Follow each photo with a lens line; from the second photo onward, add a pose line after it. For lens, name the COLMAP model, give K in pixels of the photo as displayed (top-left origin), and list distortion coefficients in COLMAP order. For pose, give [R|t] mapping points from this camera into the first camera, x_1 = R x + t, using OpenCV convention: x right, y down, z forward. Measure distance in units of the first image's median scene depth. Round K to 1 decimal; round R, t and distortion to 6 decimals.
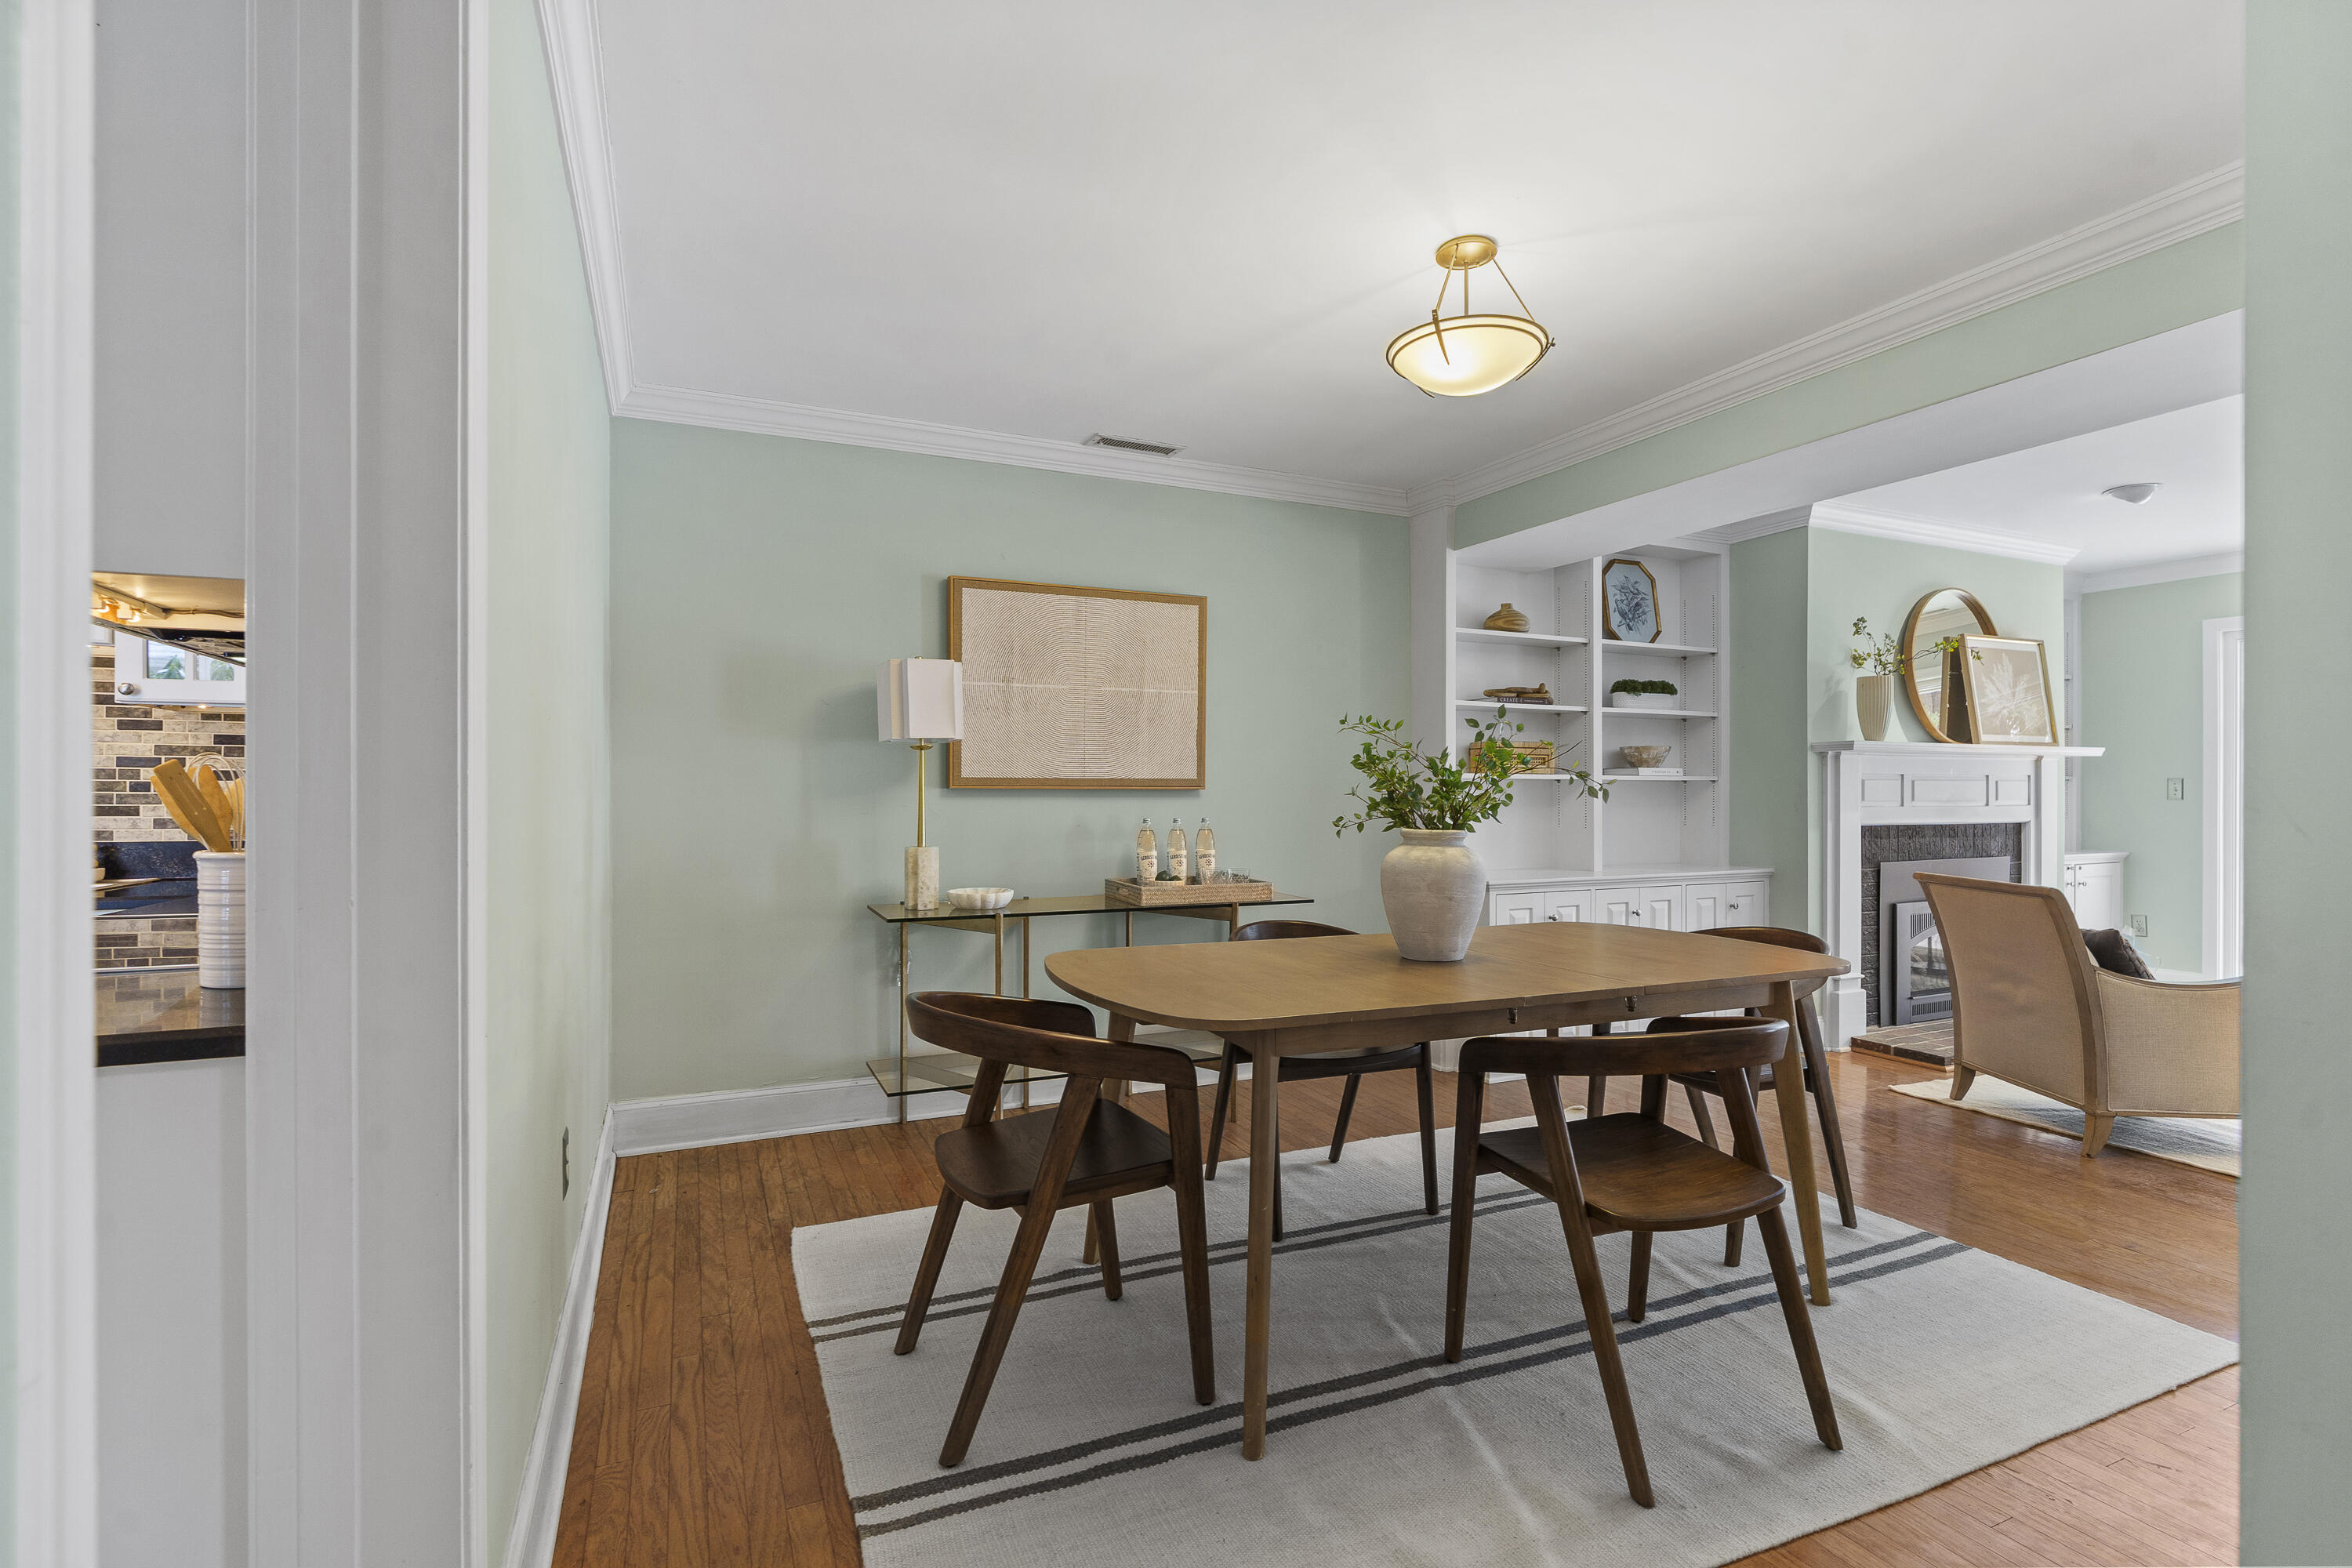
lens RADIAL K [[1070.4, 0, 1160.1], [0, 1070.4, 792.9], [0, 0, 1]] dist [-0.009638, 0.000815]
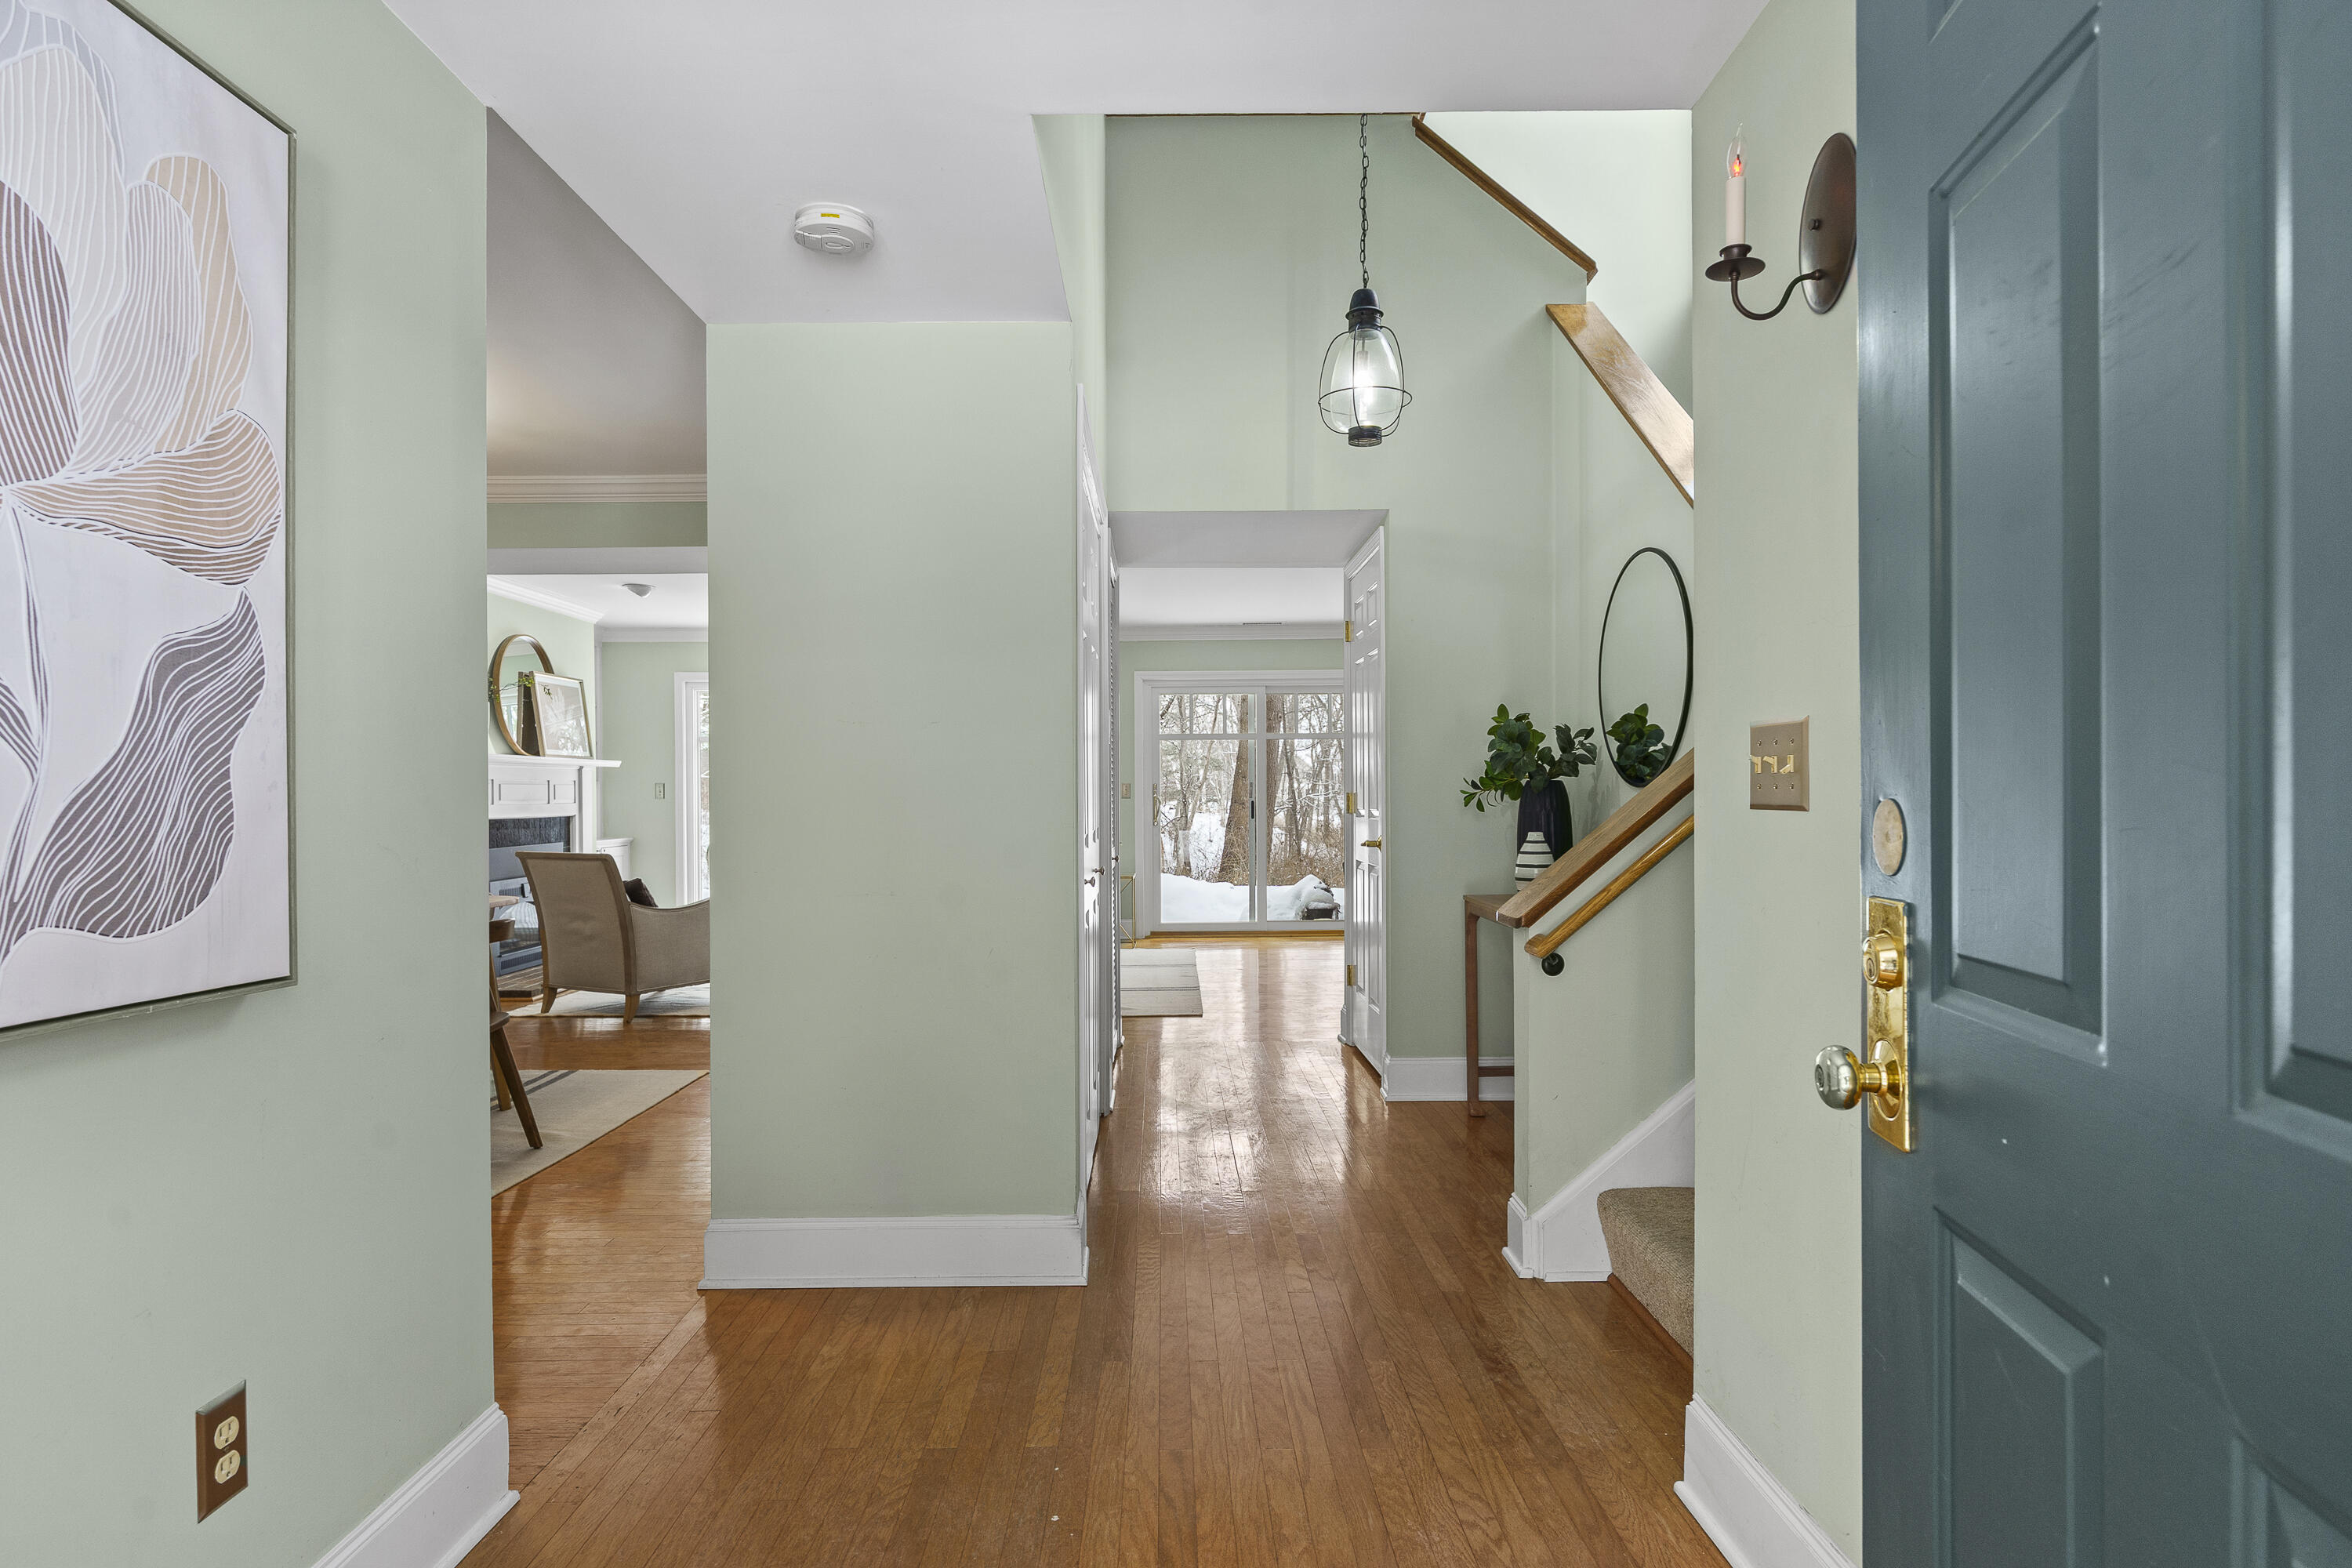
lens RADIAL K [[1257.6, 0, 1167.0], [0, 1257.6, 798.0], [0, 0, 1]] dist [0.003062, 0.001275]
pose [[0.402561, -0.007300, 0.915364, -0.340501], [0.005843, 0.999968, 0.005405, 0.001094], [-0.915374, 0.003172, 0.402591, -0.324991]]
